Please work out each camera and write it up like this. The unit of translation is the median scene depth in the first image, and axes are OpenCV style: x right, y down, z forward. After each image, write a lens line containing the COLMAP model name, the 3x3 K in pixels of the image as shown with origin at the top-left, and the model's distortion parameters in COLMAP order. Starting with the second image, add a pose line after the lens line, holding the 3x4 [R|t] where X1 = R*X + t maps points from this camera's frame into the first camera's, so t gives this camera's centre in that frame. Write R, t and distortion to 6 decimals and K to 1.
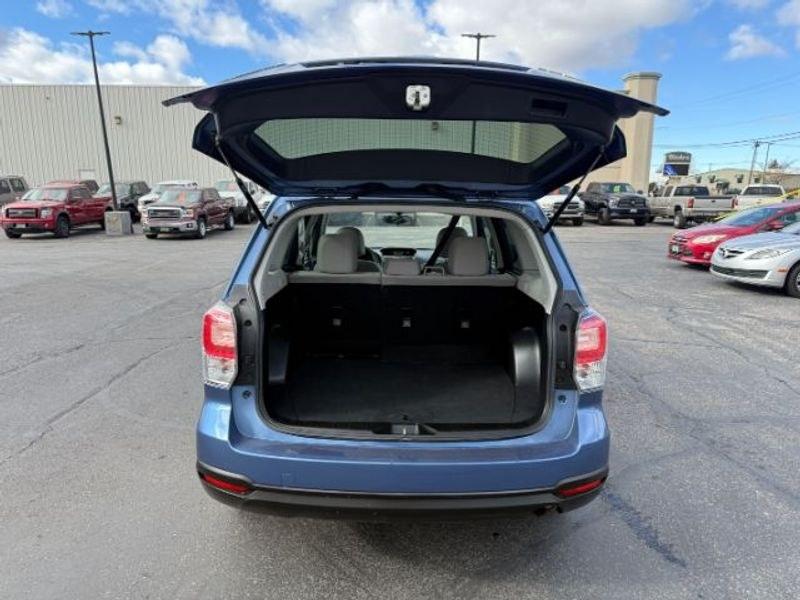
lens RADIAL K [[570.5, 0, 400.0], [0, 570.5, 300.0], [0, 0, 1]] dist [0.003397, -0.005365]
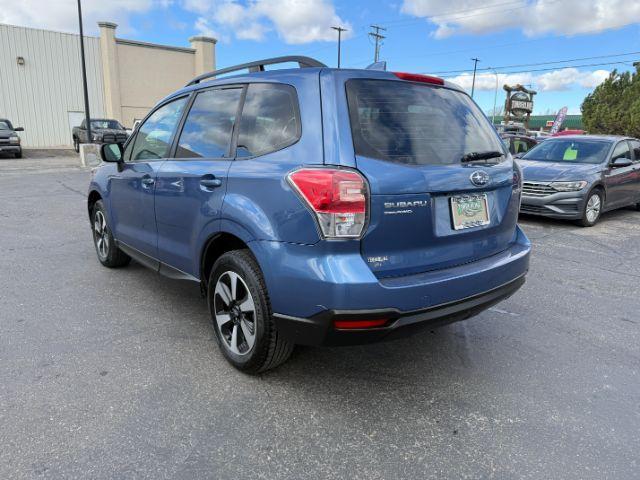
lens RADIAL K [[448.0, 0, 320.0], [0, 448.0, 240.0], [0, 0, 1]] dist [0.042153, -0.049029]
pose [[0.780860, -0.140659, 0.608664, -0.169782], [0.112902, 0.990053, 0.083953, 0.014305], [-0.614418, 0.003164, 0.788974, 0.068351]]
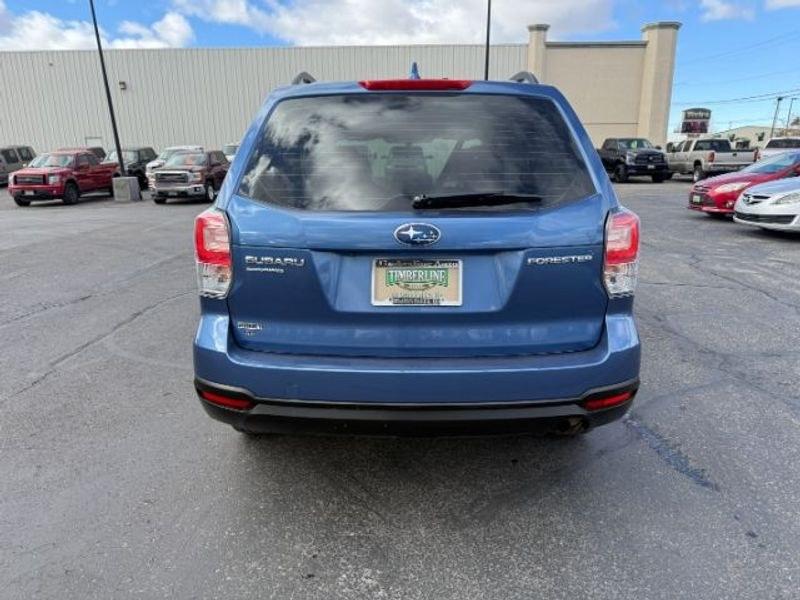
lens RADIAL K [[572.0, 0, 400.1], [0, 572.0, 301.2], [0, 0, 1]] dist [0.002047, -0.004590]
pose [[0.999659, -0.014386, -0.021810, 0.000458], [0.015620, 0.998222, 0.057514, 0.021497], [0.020944, -0.057835, 0.998106, 0.015901]]
